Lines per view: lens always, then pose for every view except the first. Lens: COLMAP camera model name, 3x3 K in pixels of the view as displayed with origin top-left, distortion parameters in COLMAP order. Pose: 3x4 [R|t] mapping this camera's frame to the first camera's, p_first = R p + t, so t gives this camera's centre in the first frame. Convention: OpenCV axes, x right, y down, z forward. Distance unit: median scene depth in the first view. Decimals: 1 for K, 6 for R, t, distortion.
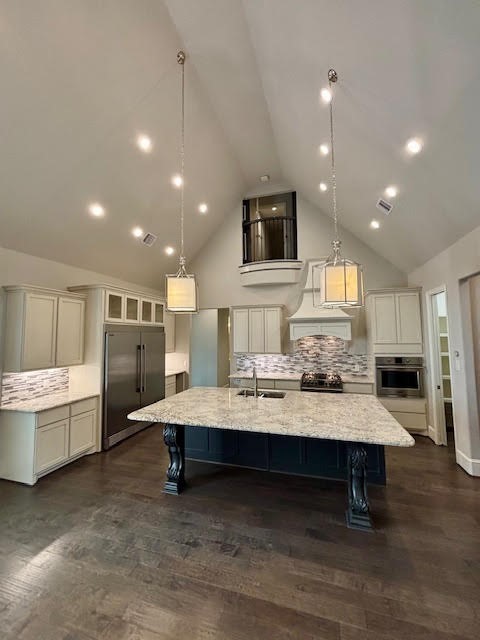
lens RADIAL K [[257.0, 0, 241.1], [0, 257.0, 318.1], [0, 0, 1]] dist [0.000684, -0.000014]
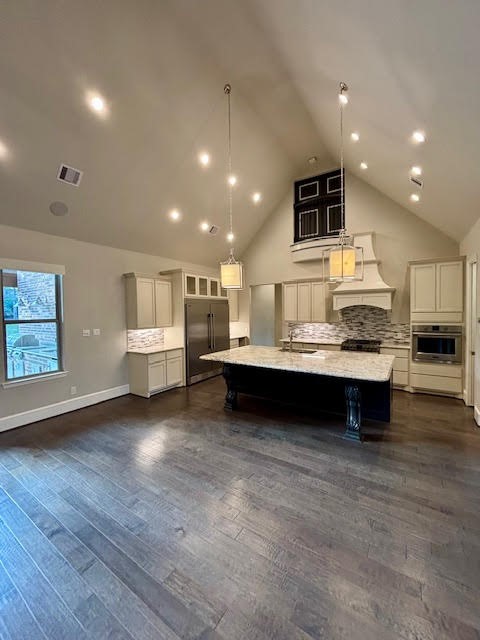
lens RADIAL K [[257.0, 0, 241.6], [0, 257.0, 317.8], [0, 0, 1]] dist [0.000684, -0.000014]
pose [[0.959687, 0.004284, -0.281038, 0.156714], [0.023531, 0.995149, 0.095525, 0.002953], [0.280084, -0.098287, 0.954931, -0.250625]]
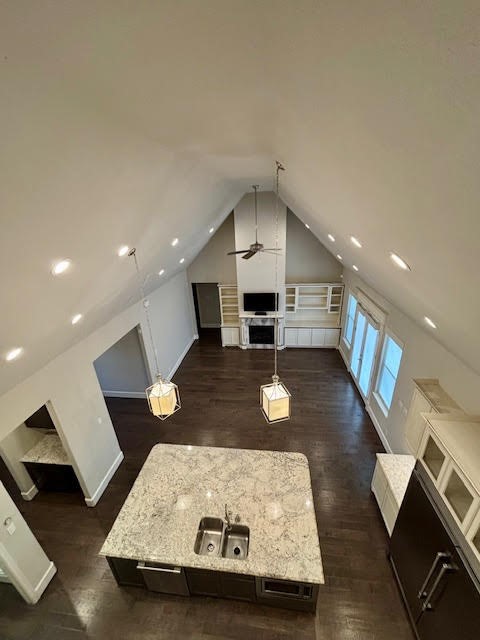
lens RADIAL K [[257.0, 0, 237.5], [0, 257.0, 320.1], [0, 0, 1]] dist [0.000684, -0.000014]
pose [[-0.983541, 0.130487, -0.124978, 0.037497], [0.081090, 0.936905, 0.340048, -0.685852], [0.161464, 0.324317, -0.932066, 1.476695]]
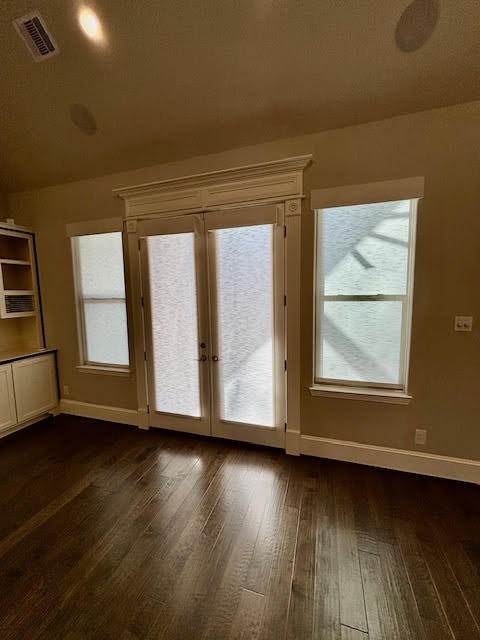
lens RADIAL K [[257.0, 0, 239.4], [0, 257.0, 316.2], [0, 0, 1]] dist [0.000684, -0.000014]
pose [[-0.019666, 0.113810, -0.993308, -0.307971], [0.087090, 0.989919, 0.111697, 0.053141], [0.996006, -0.084310, -0.029379, 0.203121]]
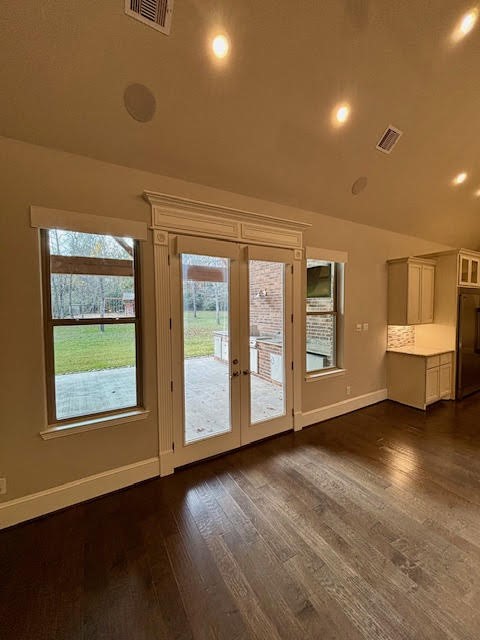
lens RADIAL K [[257.0, 0, 240.0], [0, 257.0, 319.2], [0, 0, 1]] dist [0.000684, -0.000014]
pose [[0.735347, 0.037561, -0.676649, -0.465064], [0.045337, 0.993499, 0.104421, 0.002011], [0.676172, -0.107463, 0.728864, -0.412724]]
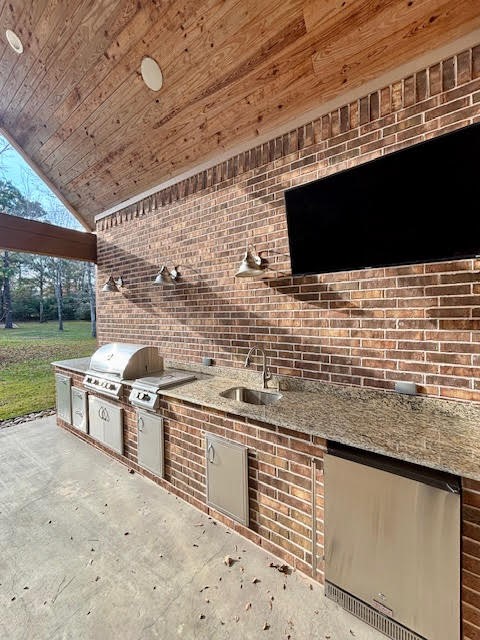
lens RADIAL K [[257.0, 0, 241.9], [0, 257.0, 320.2], [0, 0, 1]] dist [0.000684, -0.000014]
pose [[0.945473, 0.004763, -0.325665, -1.069809], [0.024741, 0.995954, 0.086394, 0.090877], [0.324759, -0.089741, 0.941530, 0.298152]]
